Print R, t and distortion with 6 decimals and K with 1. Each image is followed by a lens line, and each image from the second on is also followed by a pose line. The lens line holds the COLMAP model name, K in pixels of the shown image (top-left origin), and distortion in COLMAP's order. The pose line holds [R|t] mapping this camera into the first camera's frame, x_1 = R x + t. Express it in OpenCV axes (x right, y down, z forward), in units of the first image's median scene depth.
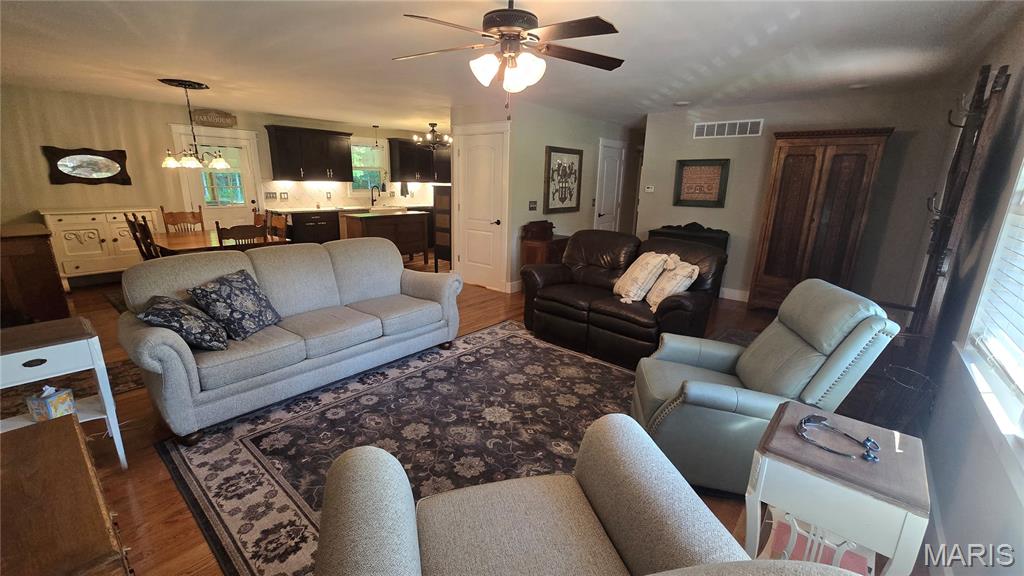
lens RADIAL K [[415.8, 0, 511.7], [0, 415.8, 290.2], [0, 0, 1]] dist [0.002061, -0.000335]
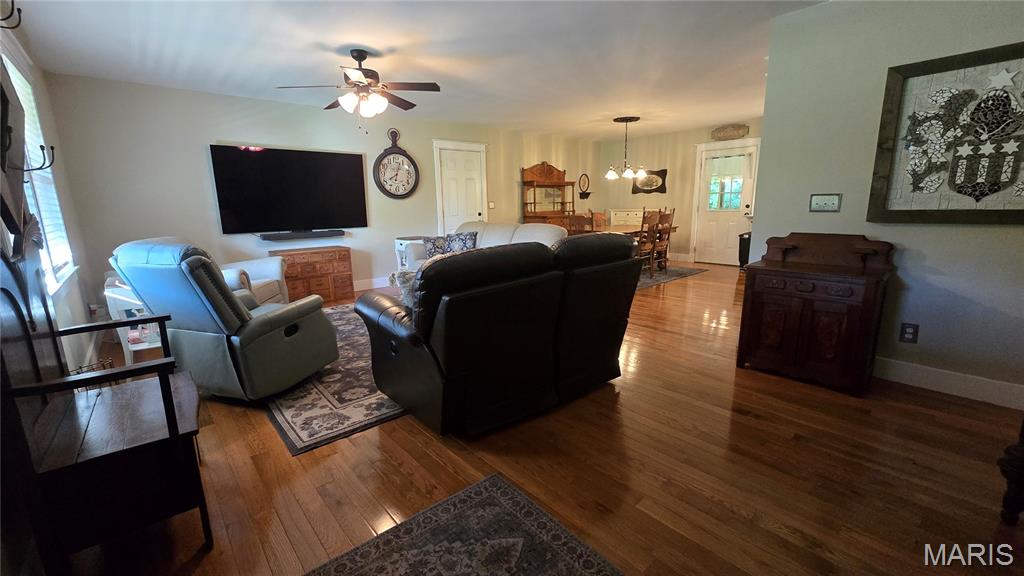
lens RADIAL K [[415.8, 0, 508.3], [0, 415.8, 288.1], [0, 0, 1]] dist [0.002061, -0.000335]
pose [[-0.143790, 0.183346, -0.972476, 0.586586], [-0.237395, 0.947603, 0.213758, -0.117697], [0.960712, 0.261597, -0.092730, 0.677283]]
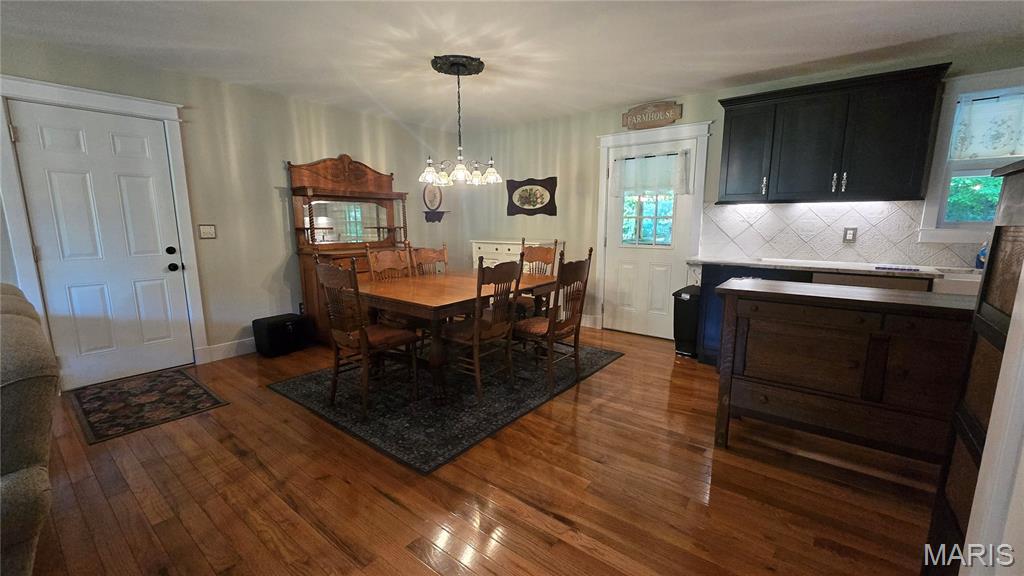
lens RADIAL K [[415.8, 0, 512.8], [0, 415.8, 289.7], [0, 0, 1]] dist [0.002061, -0.000335]
pose [[0.037768, 0.142382, -0.989091, -0.027685], [-0.255256, 0.958336, 0.128208, -0.186466], [0.966136, 0.247629, 0.072539, 0.858453]]
